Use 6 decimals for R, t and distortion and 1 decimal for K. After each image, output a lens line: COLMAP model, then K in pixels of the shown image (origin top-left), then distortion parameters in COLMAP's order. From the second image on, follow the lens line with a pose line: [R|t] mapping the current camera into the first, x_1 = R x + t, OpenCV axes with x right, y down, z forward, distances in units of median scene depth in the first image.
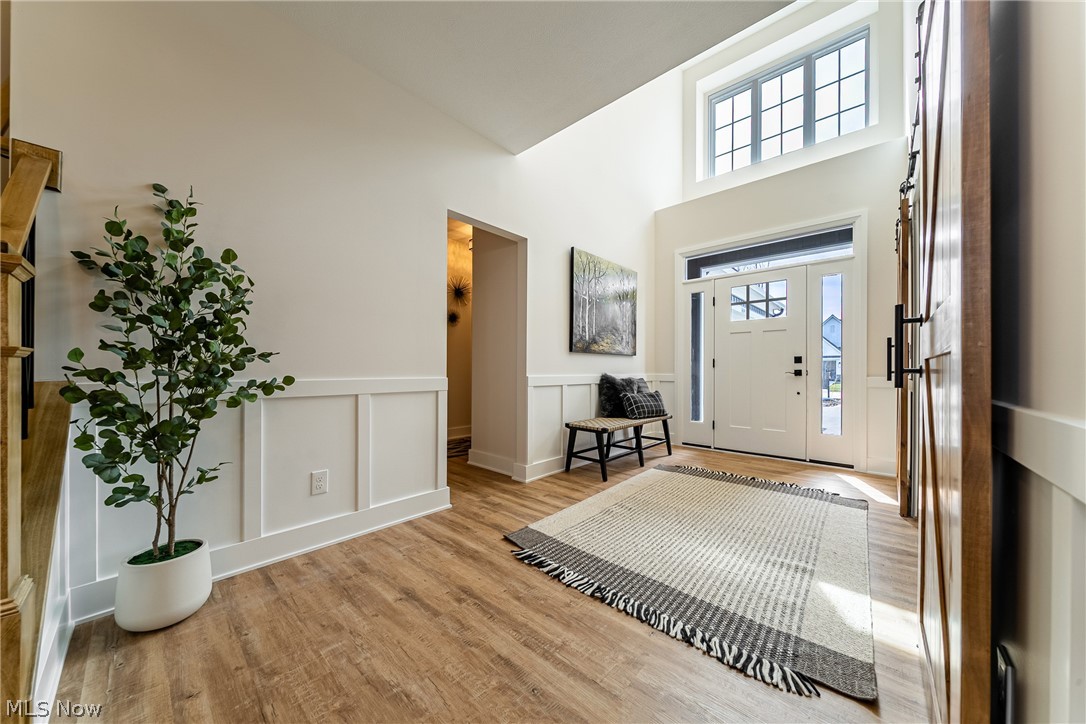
lens RADIAL K [[370.1, 0, 543.6], [0, 370.1, 367.5], [0, 0, 1]] dist [-0.001509, -0.000132]
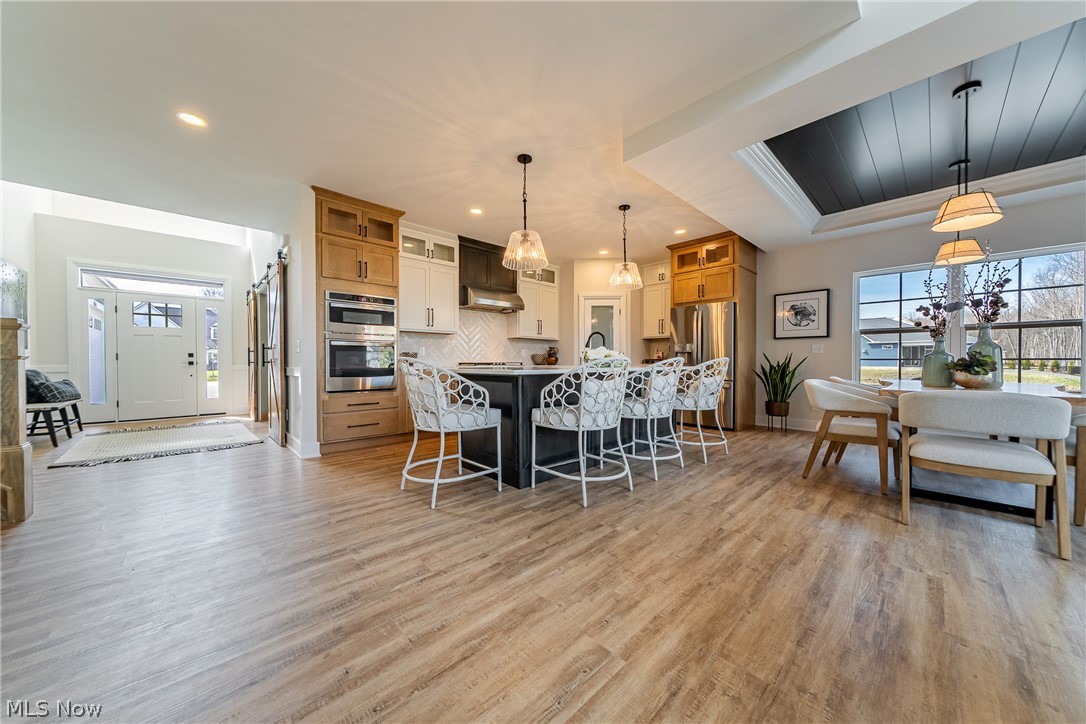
lens RADIAL K [[371.8, 0, 542.8], [0, 371.8, 365.4], [0, 0, 1]] dist [-0.000887, -0.000170]
pose [[0.080902, -0.016137, 0.996591, -0.819101], [-0.000584, 0.999868, 0.016238, -0.003656], [-0.996722, -0.001896, 0.080882, -0.677962]]
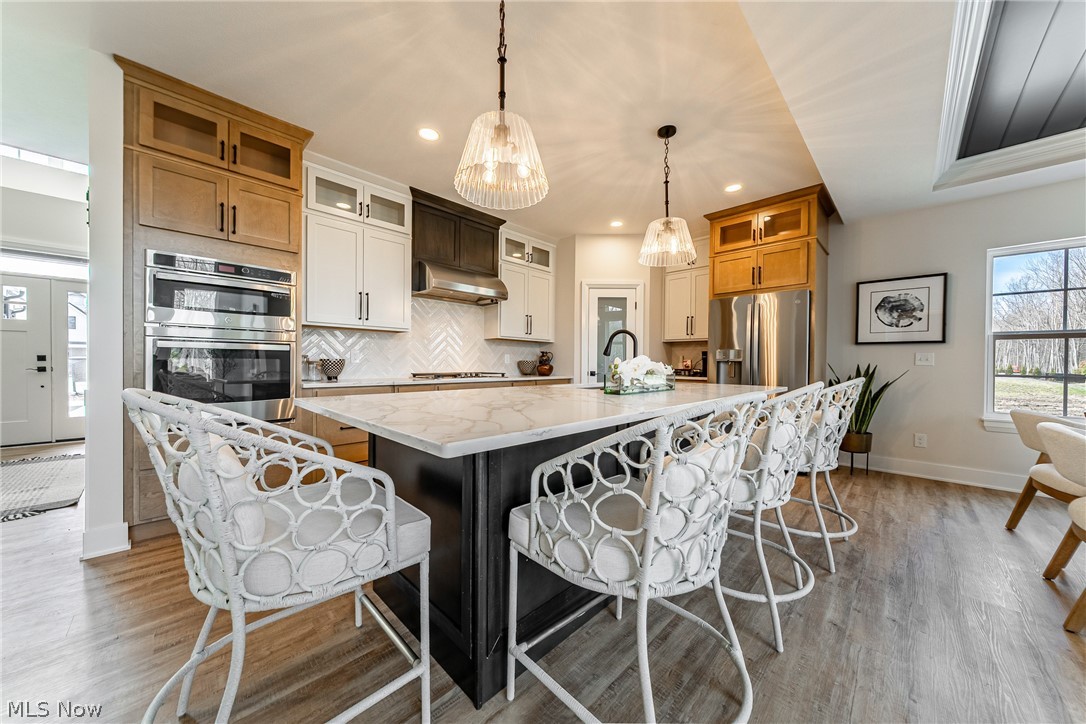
lens RADIAL K [[370.1, 0, 543.6], [0, 370.1, 367.5], [0, 0, 1]] dist [-0.001509, -0.000132]
pose [[0.047387, -0.016130, 0.998746, -0.400755], [-0.009909, 0.999813, 0.016617, -0.026152], [-0.998827, -0.010684, 0.047218, -0.639084]]
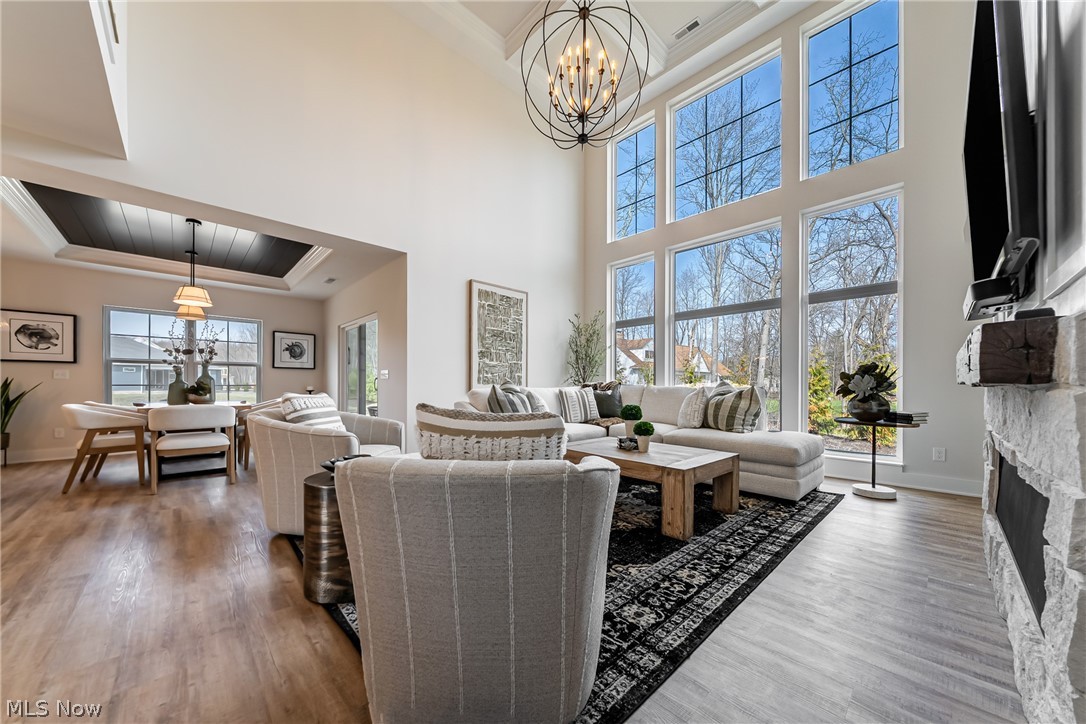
lens RADIAL K [[379.5, 0, 543.5], [0, 379.5, 386.0], [0, 0, 1]] dist [-0.001527, -0.000292]
pose [[-0.997392, -0.006437, 0.071893, -1.167736], [-0.006505, 0.999979, -0.000710, -0.010605], [-0.071887, -0.001176, -0.997412, -0.369933]]
